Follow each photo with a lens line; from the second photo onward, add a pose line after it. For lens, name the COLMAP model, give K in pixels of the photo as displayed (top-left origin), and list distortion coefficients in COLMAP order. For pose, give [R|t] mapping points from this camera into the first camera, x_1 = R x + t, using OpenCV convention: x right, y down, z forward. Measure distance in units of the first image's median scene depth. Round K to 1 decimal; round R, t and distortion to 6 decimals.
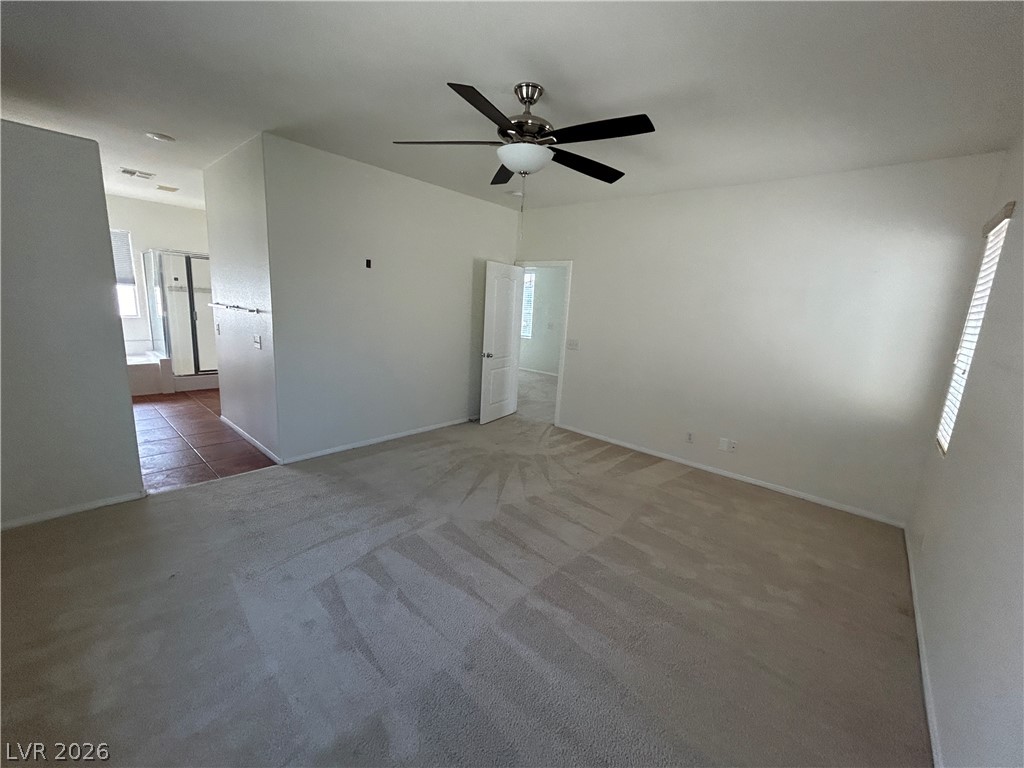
lens RADIAL K [[413.9, 0, 512.0], [0, 413.9, 384.0], [0, 0, 1]] dist [0.000650, 0.000012]
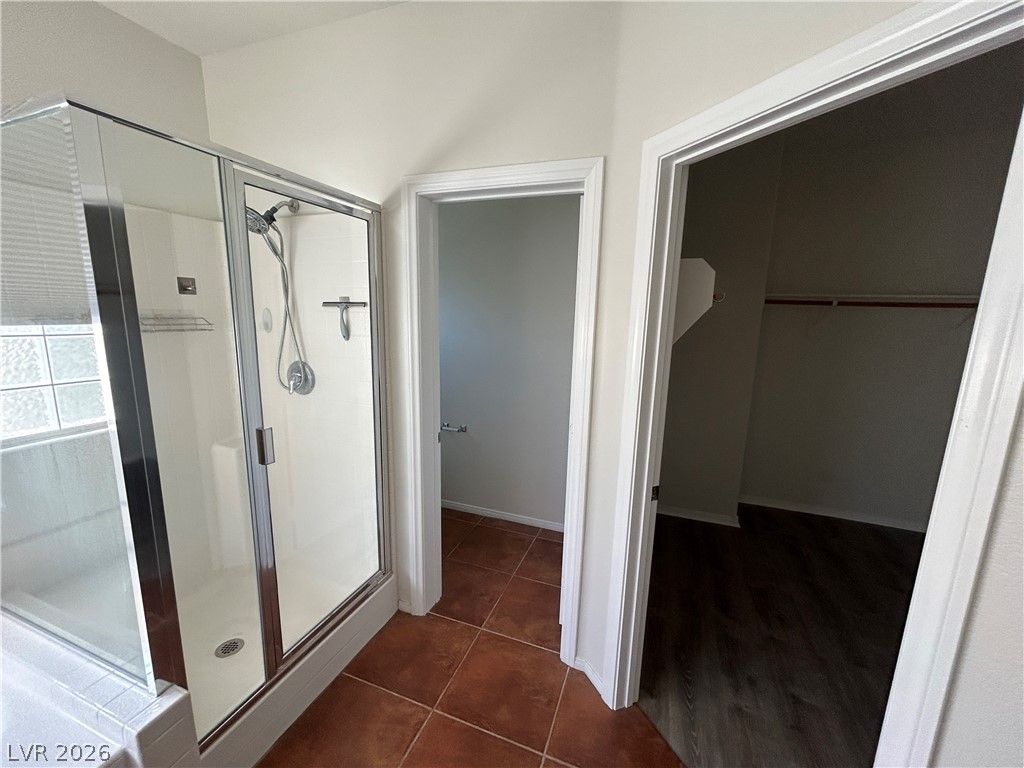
lens RADIAL K [[413.9, 0, 512.0], [0, 413.9, 384.0], [0, 0, 1]] dist [0.000650, 0.000012]
pose [[0.930374, -0.100573, 0.352548, -0.701890], [0.099904, 0.994793, 0.020143, -0.185792], [-0.352738, 0.016480, 0.935577, 0.723877]]
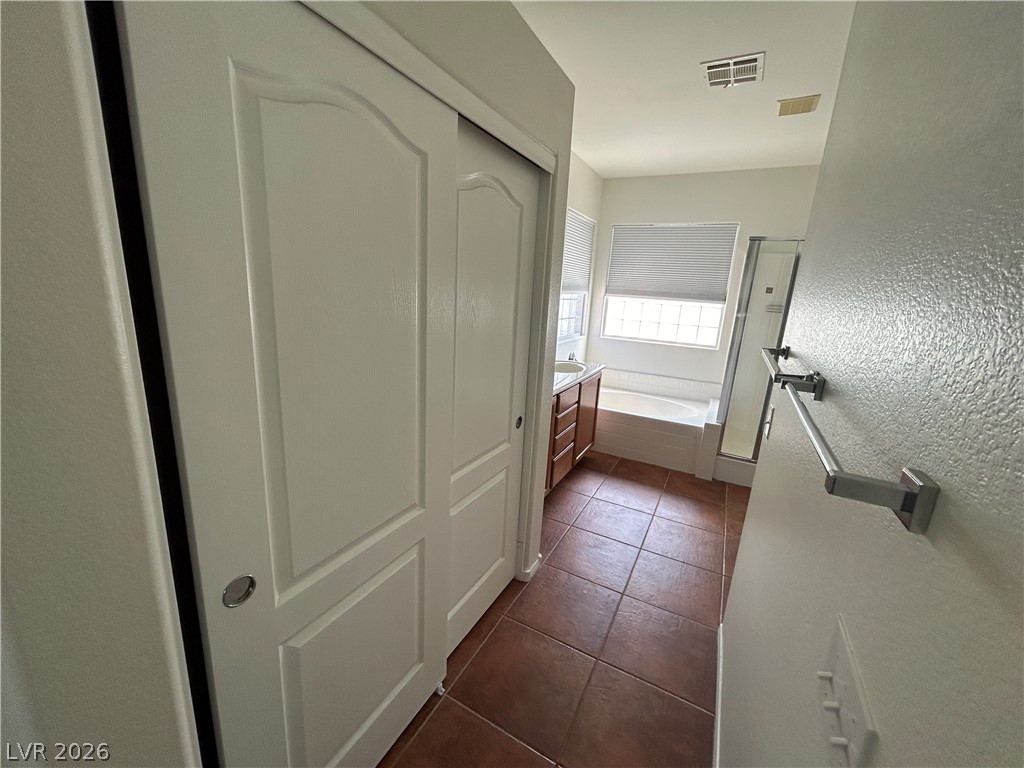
lens RADIAL K [[413.9, 0, 512.0], [0, 413.9, 384.0], [0, 0, 1]] dist [0.000650, 0.000012]
pose [[0.239206, 0.180911, -0.953966, -0.329283], [-0.232262, 0.964627, 0.124693, -0.116359], [0.942780, 0.191743, 0.272764, 0.523447]]
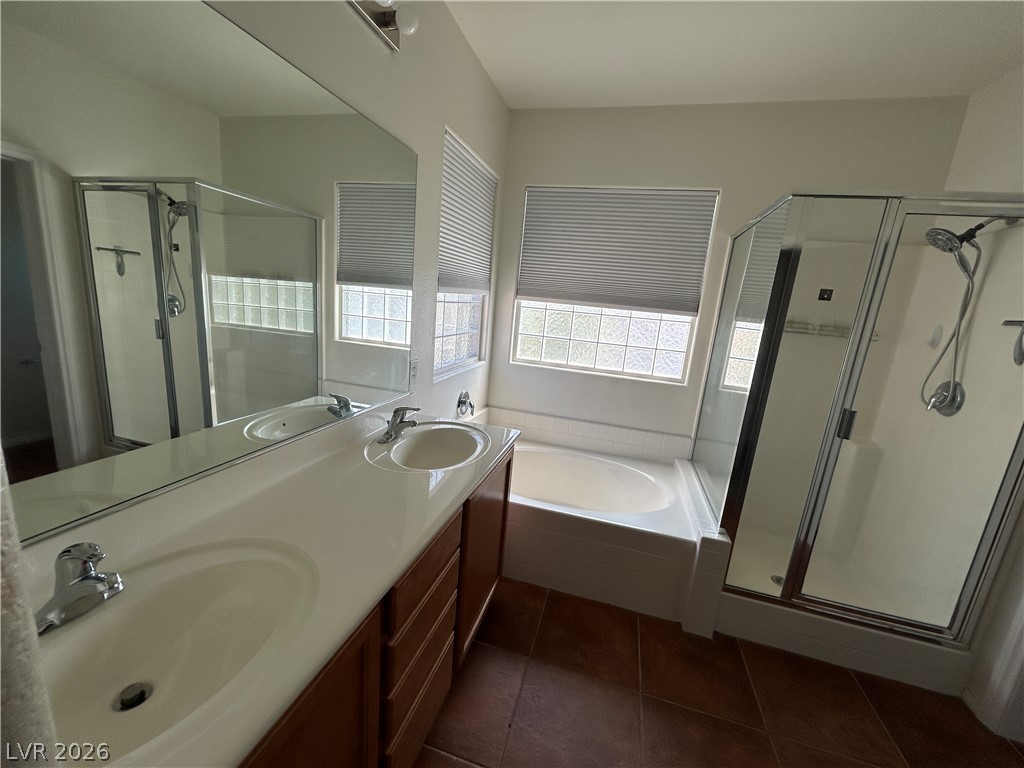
lens RADIAL K [[413.9, 0, 512.0], [0, 413.9, 384.0], [0, 0, 1]] dist [0.000650, 0.000012]
pose [[0.440813, 0.166487, -0.882024, -0.608801], [-0.235550, 0.969665, 0.065308, -0.152648], [0.866141, 0.178972, 0.466657, 0.652757]]
